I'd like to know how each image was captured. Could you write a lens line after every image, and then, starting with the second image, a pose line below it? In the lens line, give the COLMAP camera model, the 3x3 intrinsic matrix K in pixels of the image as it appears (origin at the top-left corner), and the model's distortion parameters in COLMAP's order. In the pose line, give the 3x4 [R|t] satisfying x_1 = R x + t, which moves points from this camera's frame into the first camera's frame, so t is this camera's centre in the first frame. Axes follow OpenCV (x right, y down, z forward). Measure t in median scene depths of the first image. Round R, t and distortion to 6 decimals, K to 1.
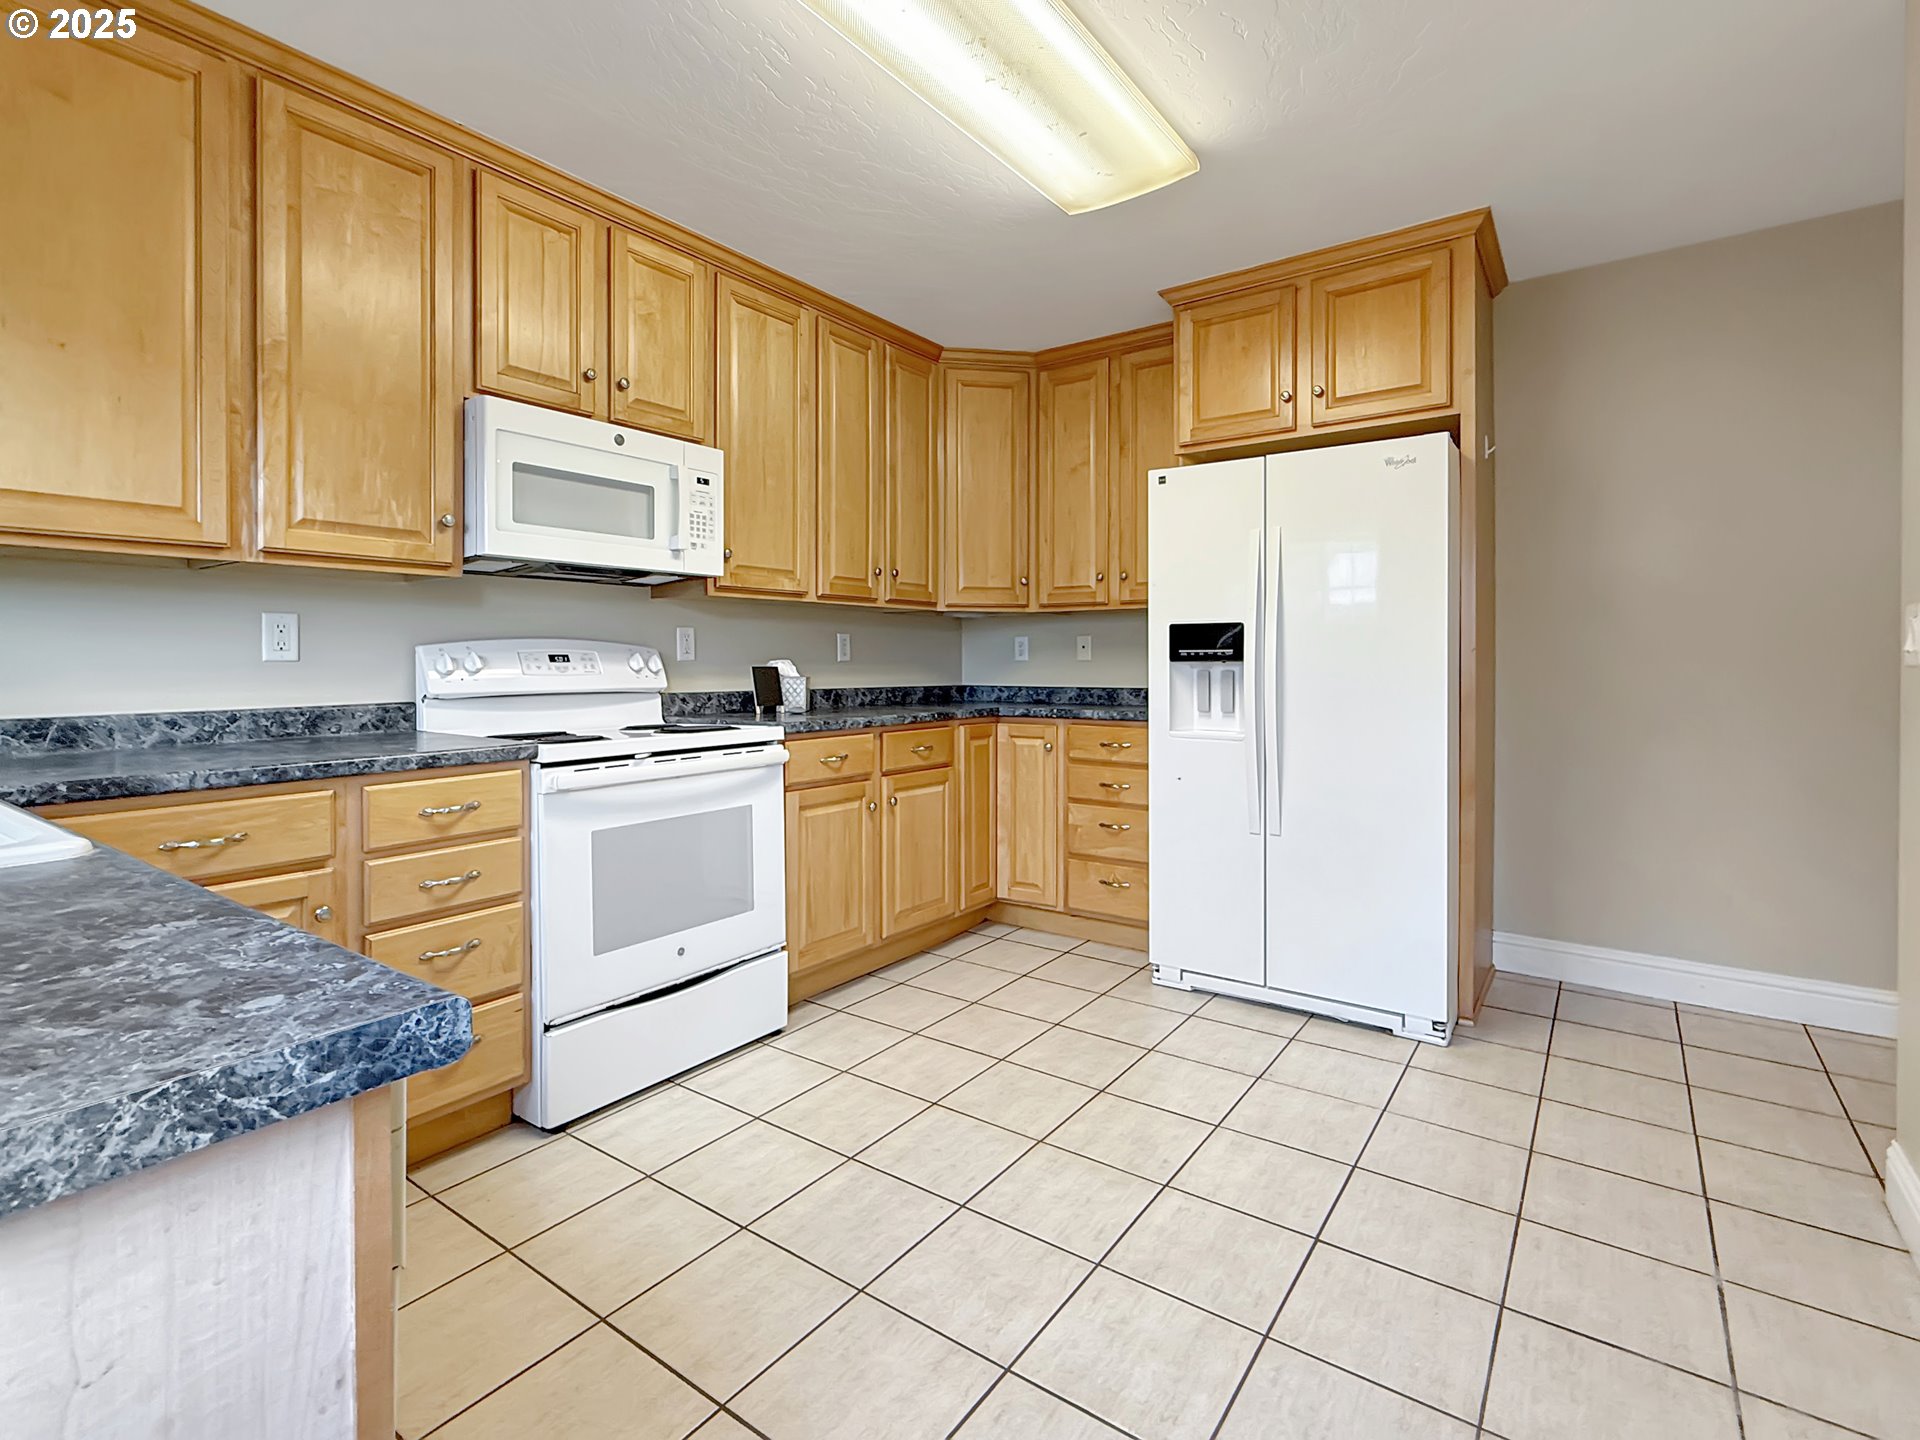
lens RADIAL K [[919.6, 0, 968.7], [0, 919.6, 677.0], [0, 0, 1]] dist [-0.002443, -0.000196]
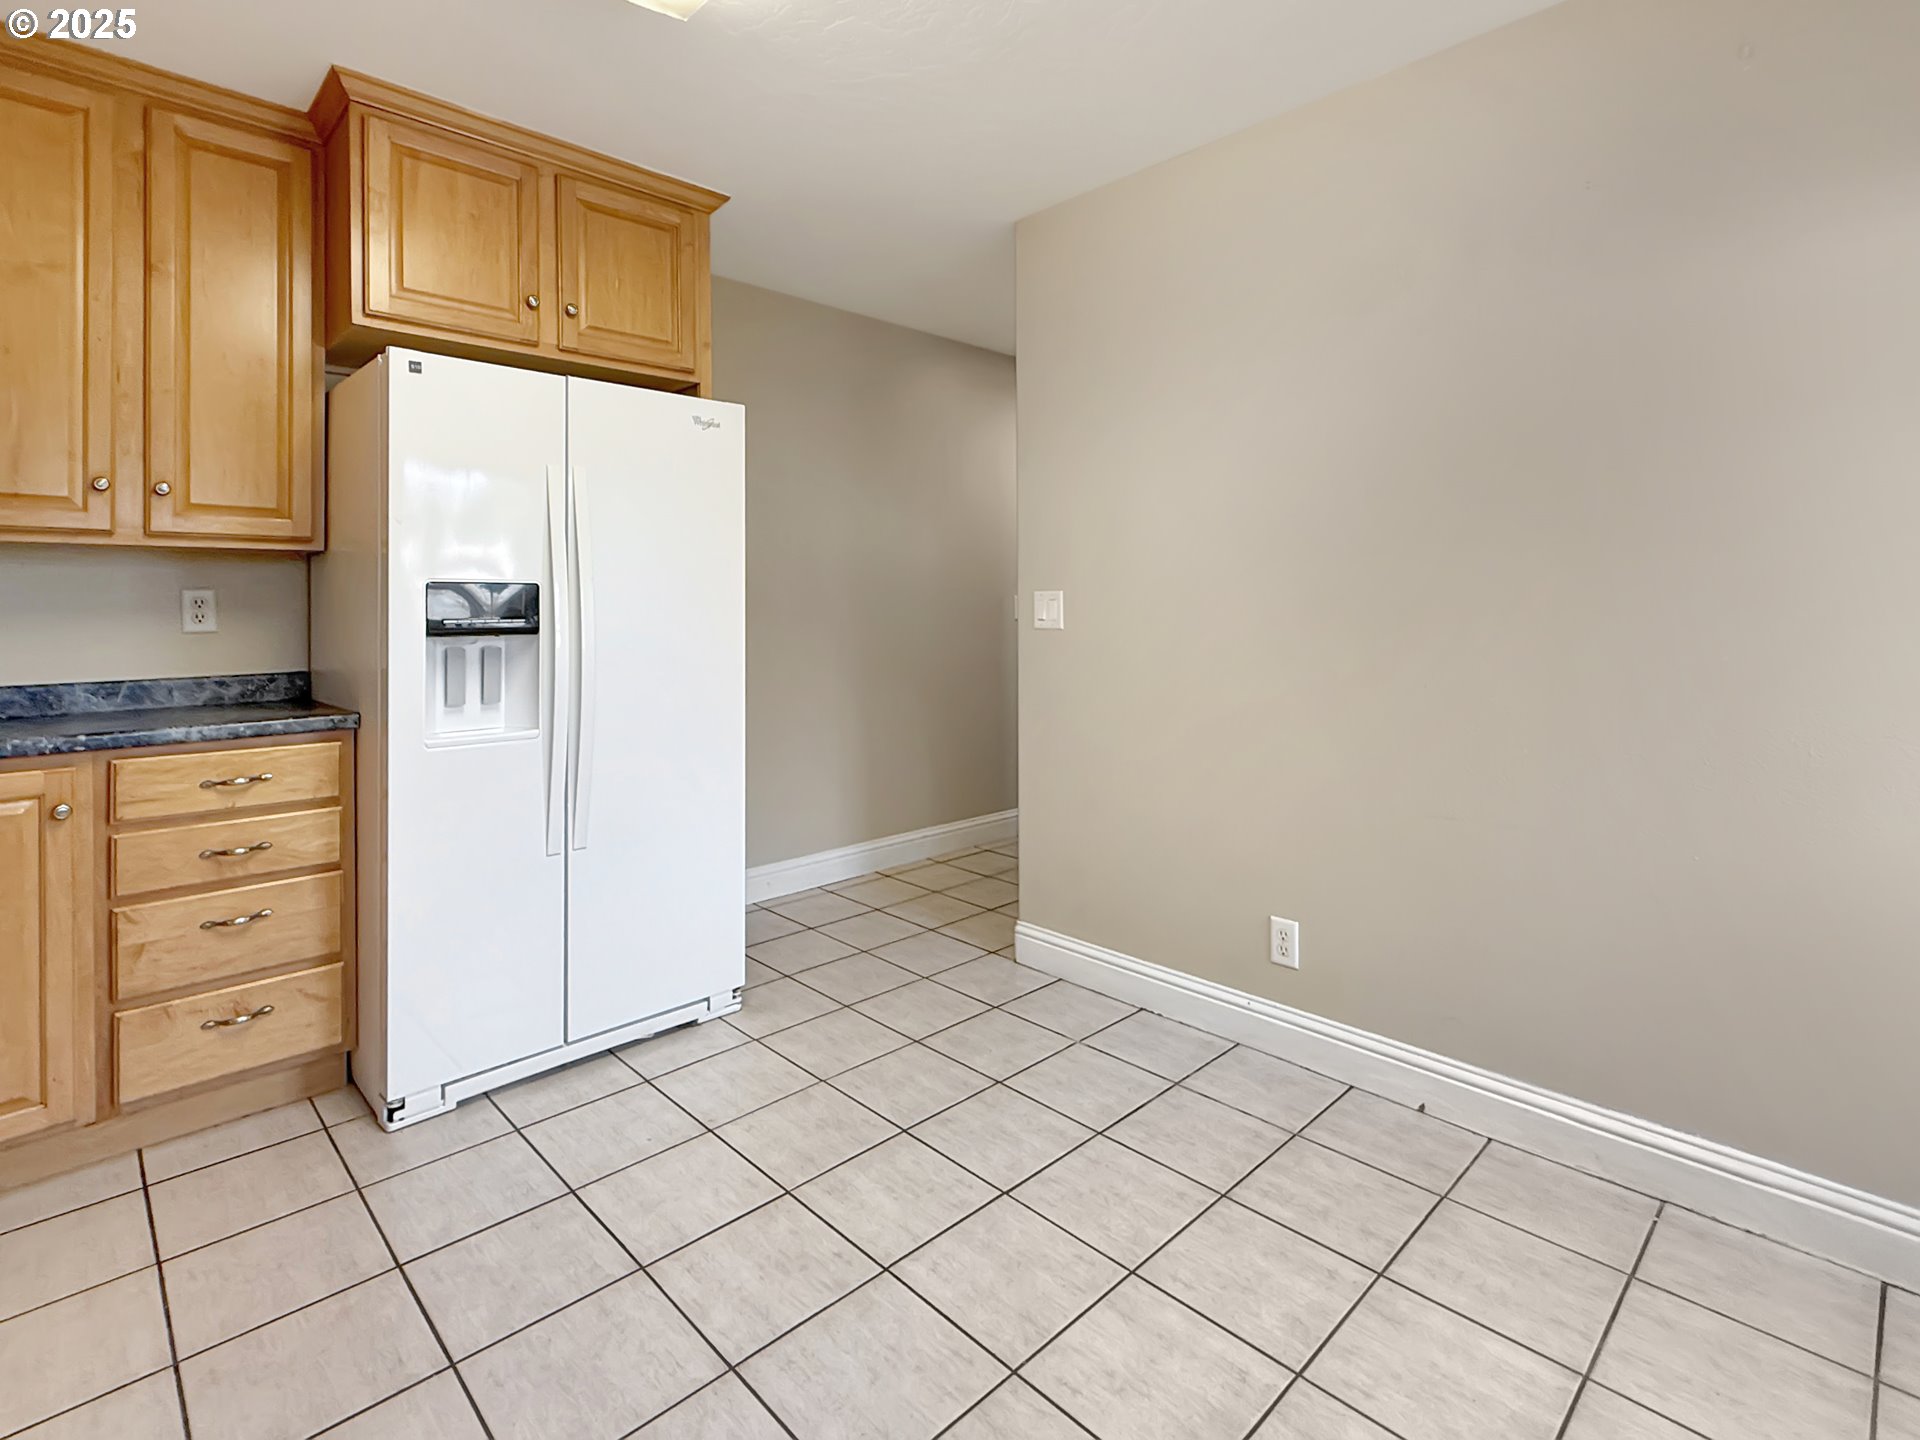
lens RADIAL K [[936.1, 0, 966.4], [0, 936.1, 604.2], [0, 0, 1]] dist [-0.000106, 0.000577]
pose [[0.178006, 0.001402, 0.984028, -0.407687], [0.020928, 0.999767, -0.005211, -0.030425], [-0.983807, 0.021521, 0.177935, 0.508637]]
